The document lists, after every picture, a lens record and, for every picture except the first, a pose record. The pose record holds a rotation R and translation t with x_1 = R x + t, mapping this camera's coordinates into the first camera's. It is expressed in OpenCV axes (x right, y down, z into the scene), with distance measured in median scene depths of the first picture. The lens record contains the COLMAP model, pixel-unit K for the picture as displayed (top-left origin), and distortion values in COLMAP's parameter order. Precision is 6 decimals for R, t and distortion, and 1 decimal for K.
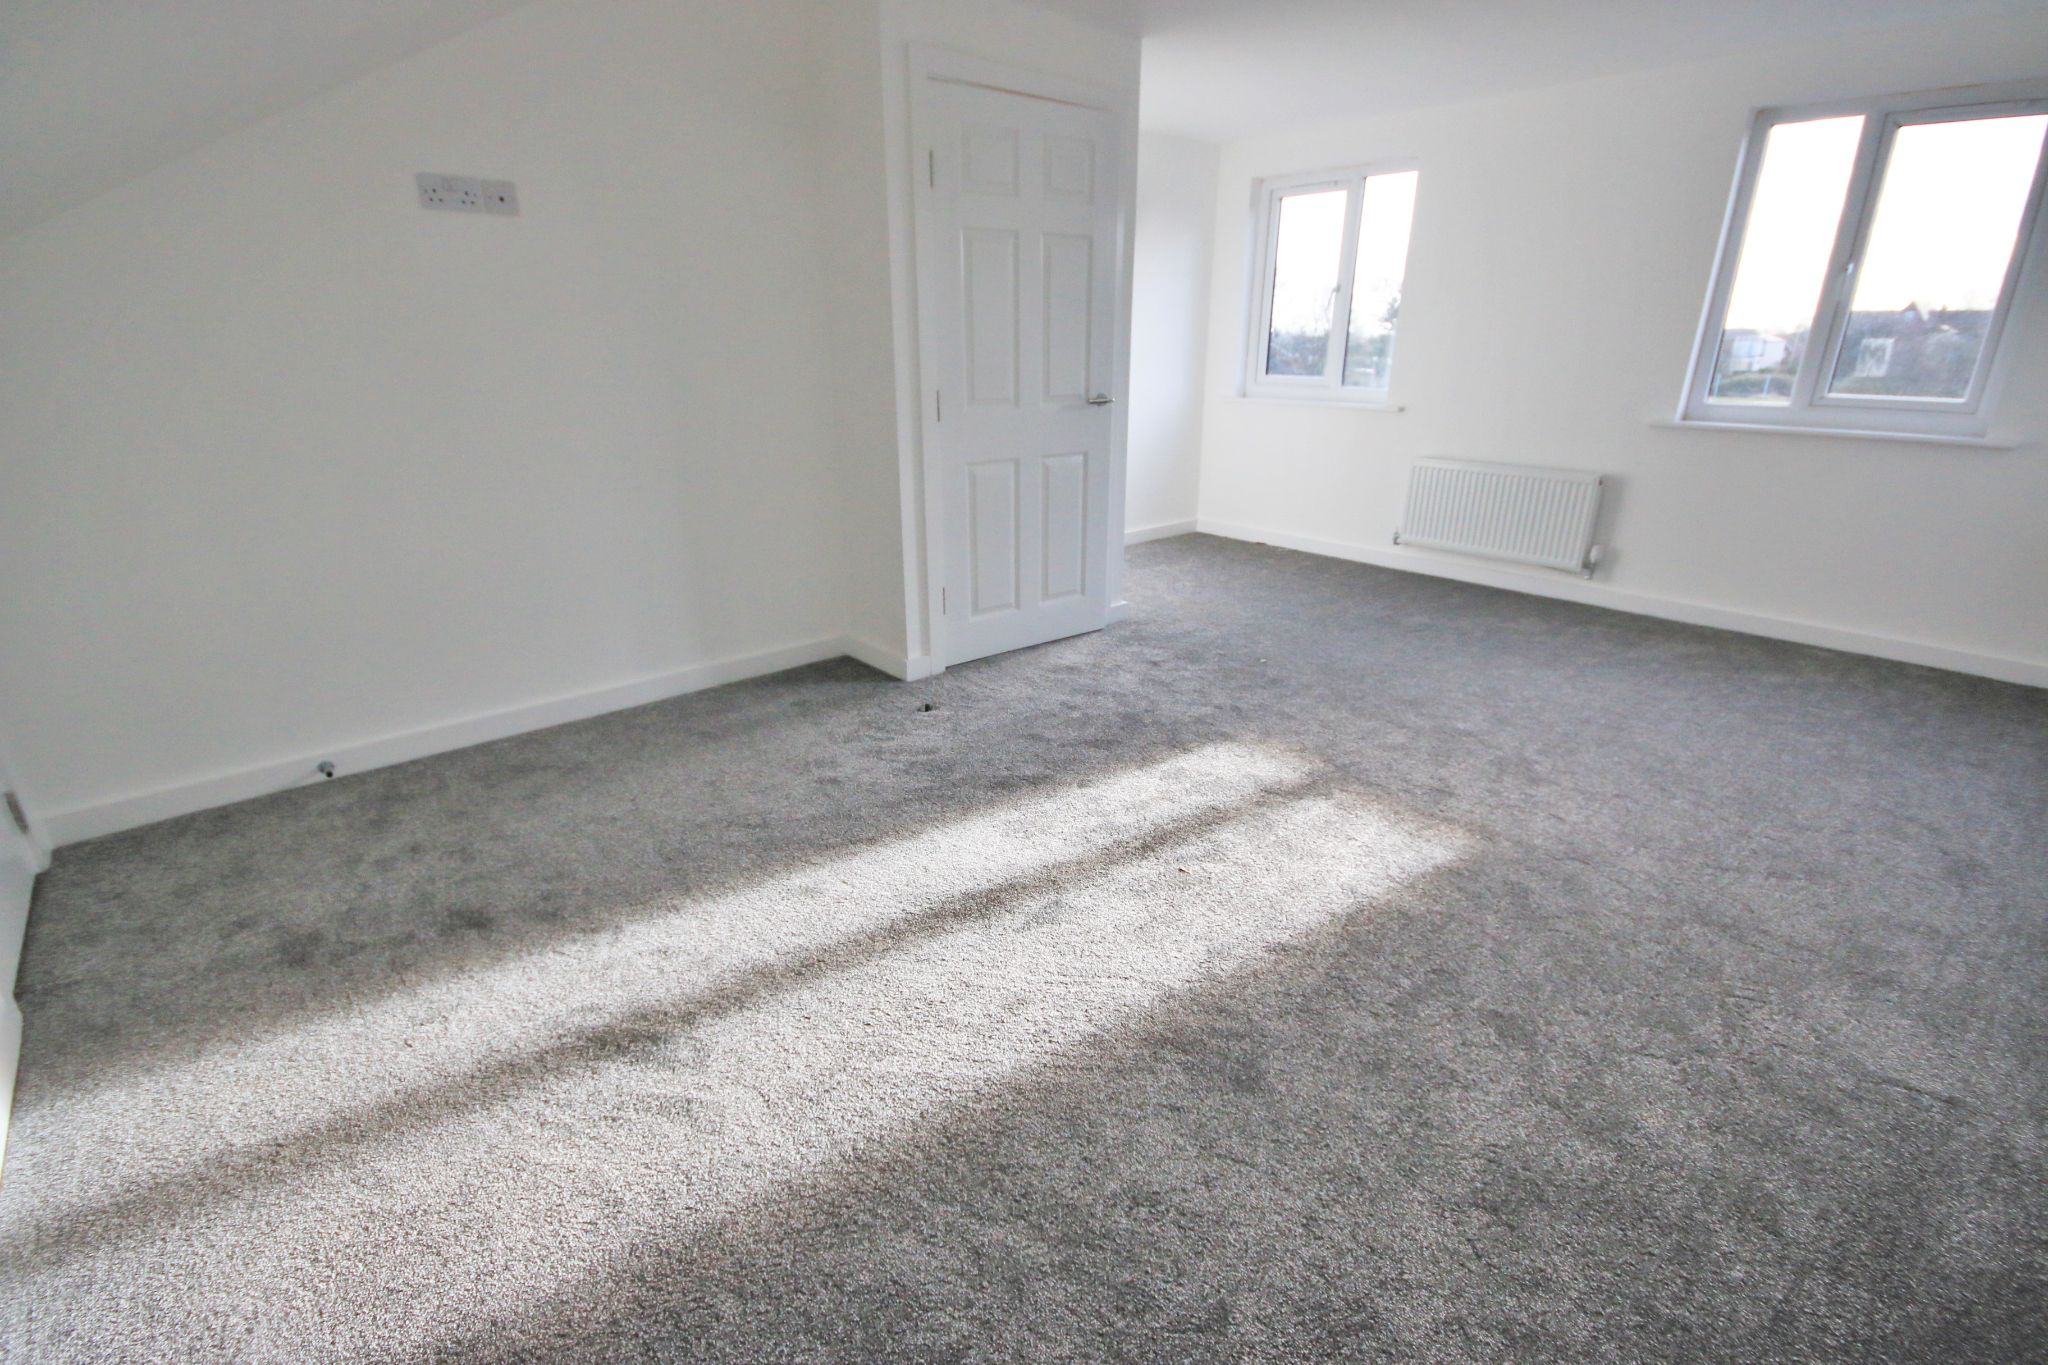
lens RADIAL K [[938.0, 0, 1013.5], [0, 938.0, 689.4], [0, 0, 1]] dist [-0.004228, -0.000299]
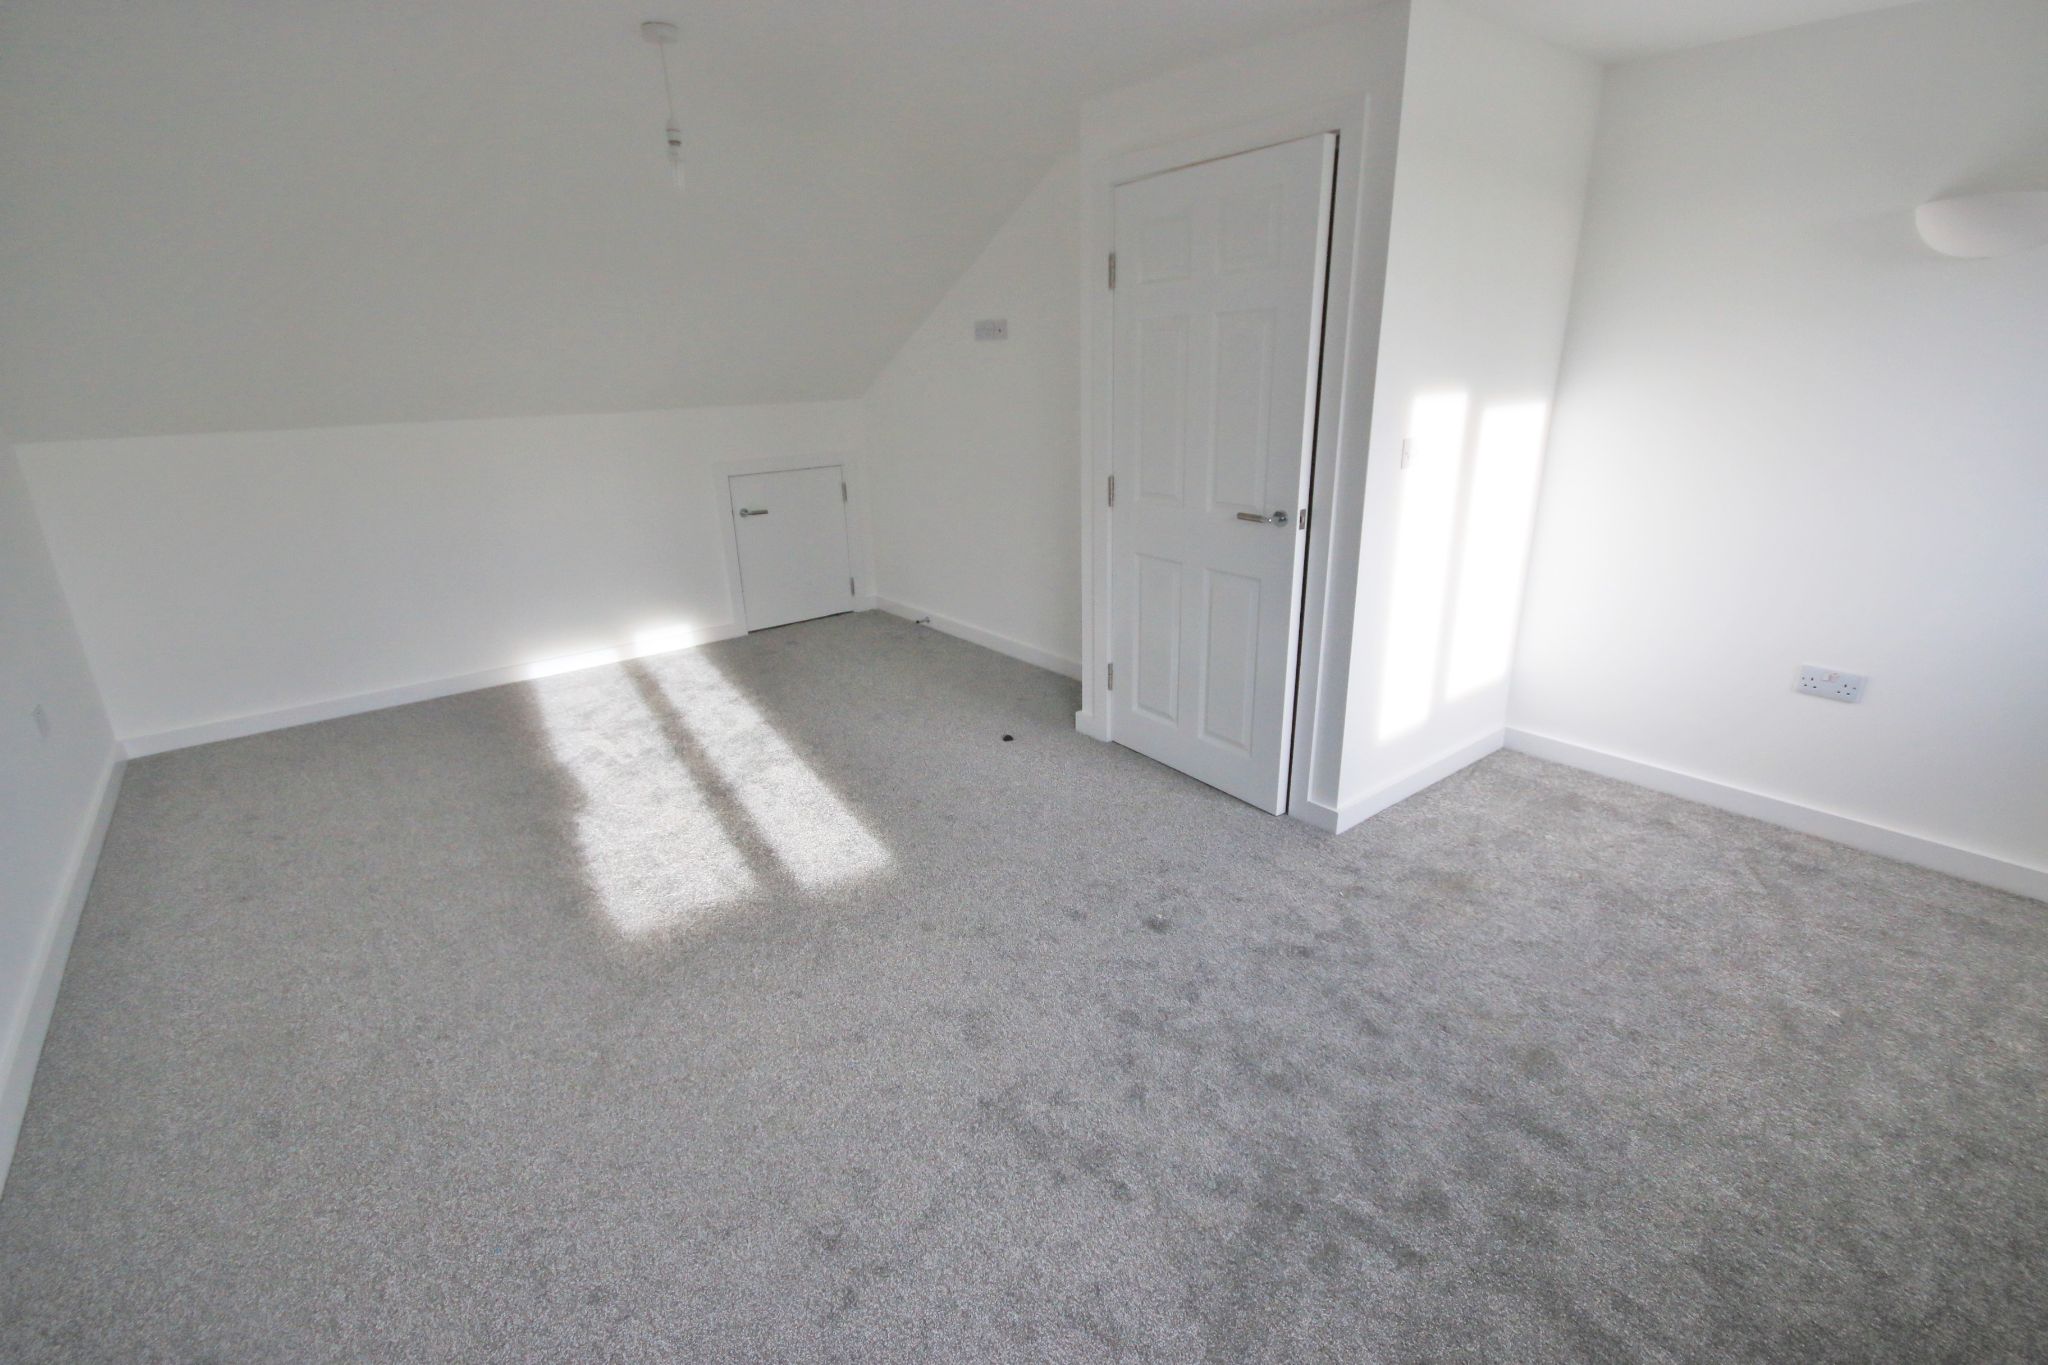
lens RADIAL K [[938.0, 0, 1013.5], [0, 938.0, 689.4], [0, 0, 1]] dist [-0.004228, -0.000299]
pose [[-0.055258, 0.327742, -0.943150, 1.174825], [-0.326933, 0.886583, 0.327240, -0.493272], [0.943431, 0.326429, 0.058159, 1.091987]]
